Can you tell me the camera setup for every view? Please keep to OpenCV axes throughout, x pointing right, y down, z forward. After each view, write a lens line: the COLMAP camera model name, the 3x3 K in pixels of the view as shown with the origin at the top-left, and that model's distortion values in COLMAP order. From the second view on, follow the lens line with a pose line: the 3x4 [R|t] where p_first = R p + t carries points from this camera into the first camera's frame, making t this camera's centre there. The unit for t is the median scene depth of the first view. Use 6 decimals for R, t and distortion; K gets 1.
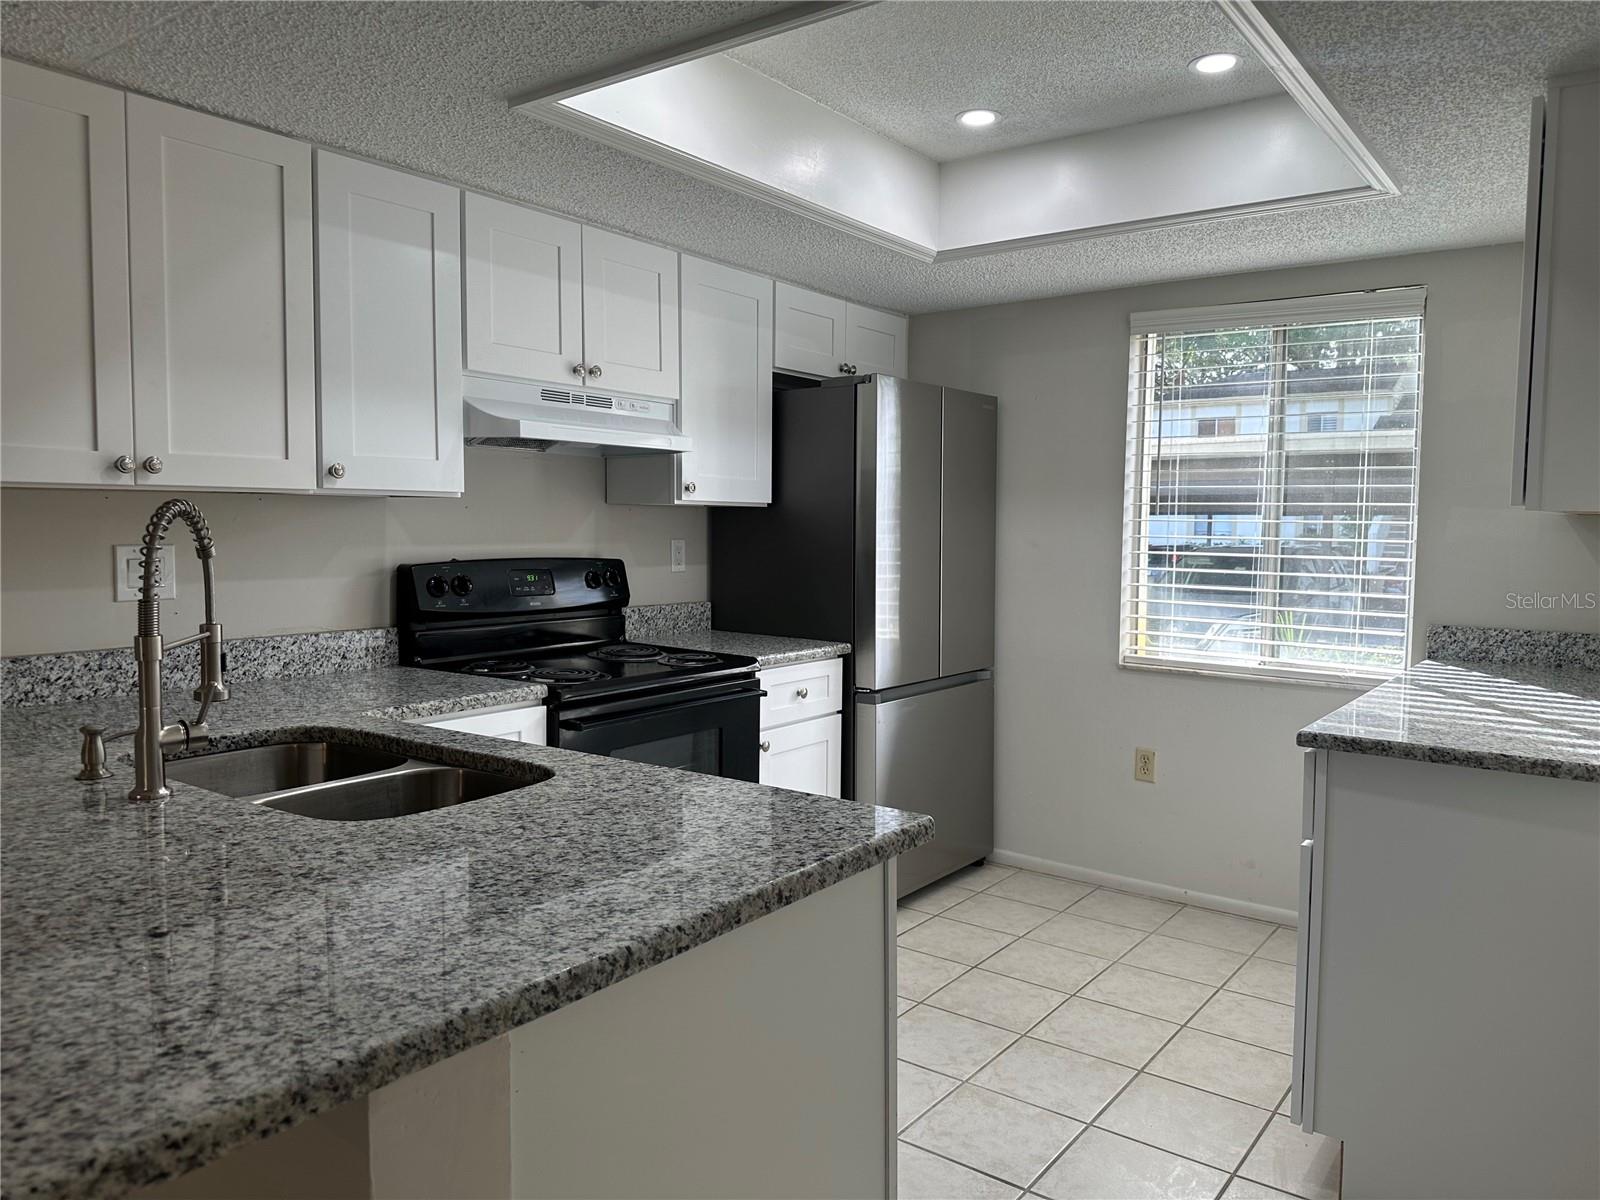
lens RADIAL K [[1142.5, 0, 800.0], [0, 1142.5, 600.0], [0, 0, 1]] dist [0.002784, 0.000551]
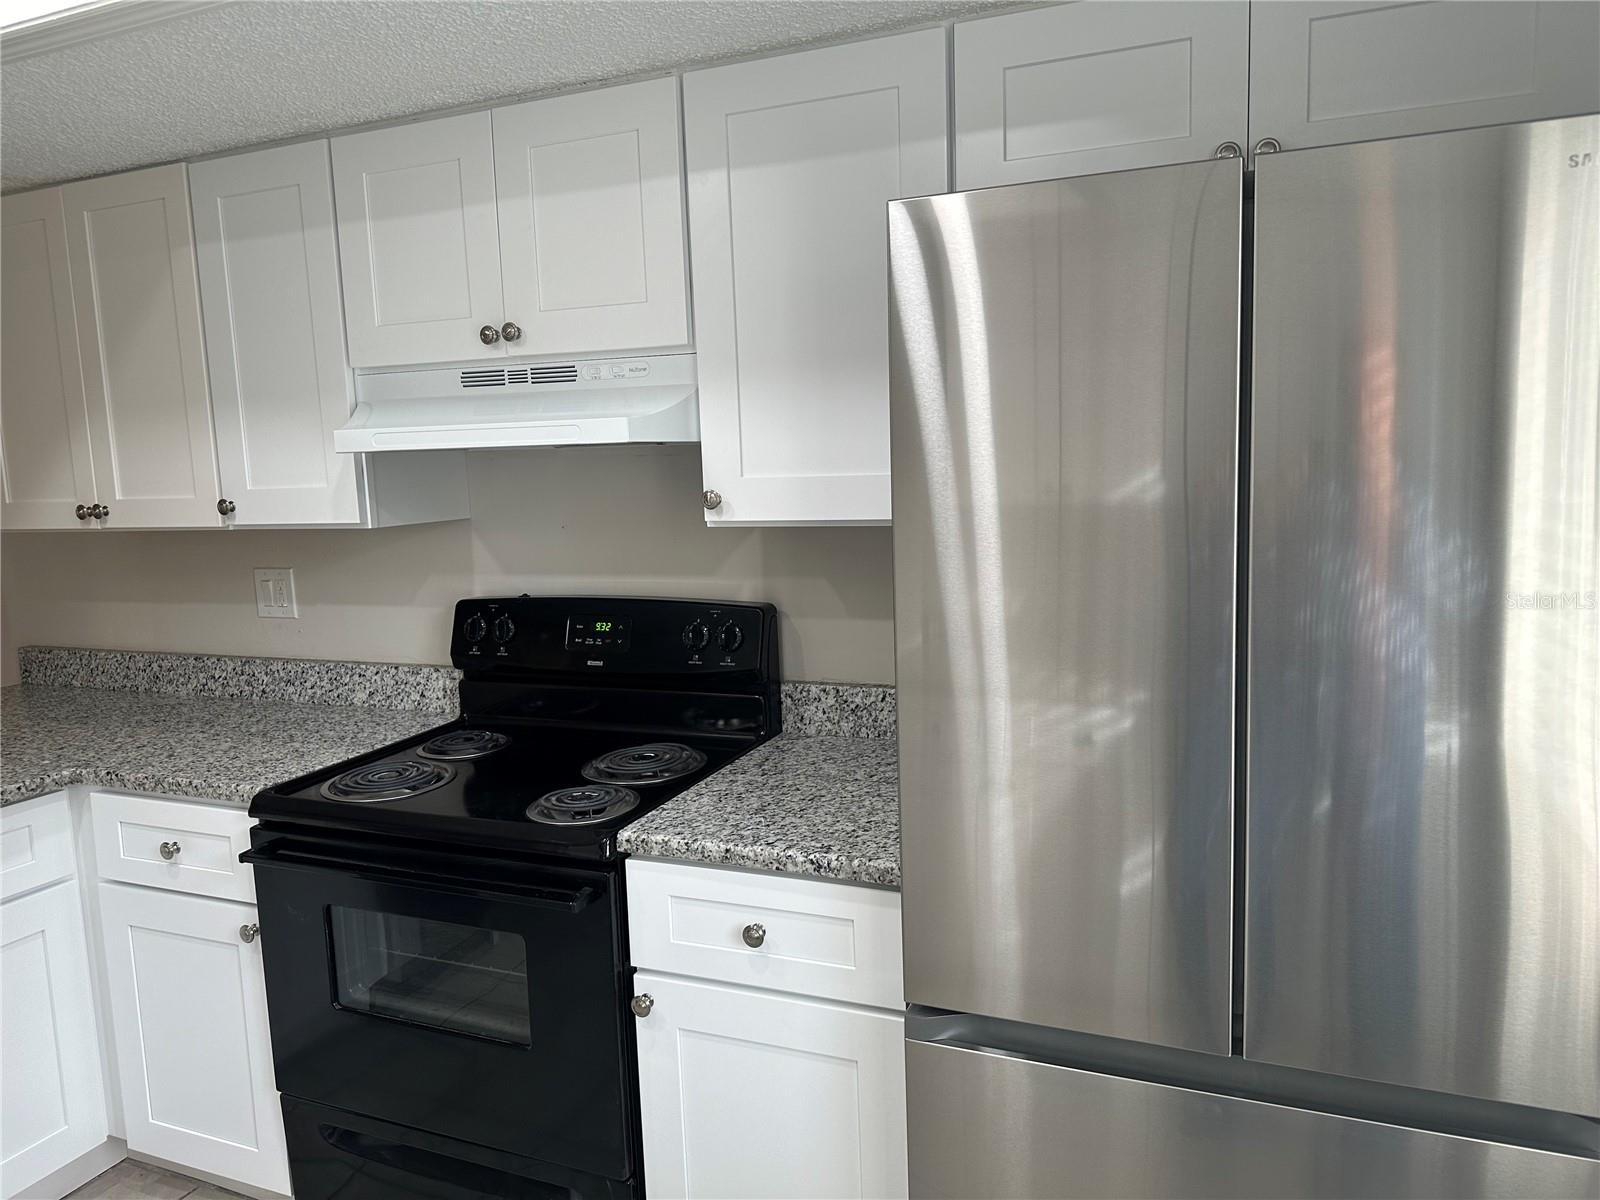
lens RADIAL K [[1120.6, 0, 800.0], [0, 1120.6, 600.0], [0, 0, 1]] dist [-0.023910, -0.000812]
pose [[0.257721, 0.111791, -0.959731, 0.523967], [-0.028592, 0.993732, 0.108074, -0.130207], [0.965796, -0.000412, 0.259302, 1.060389]]
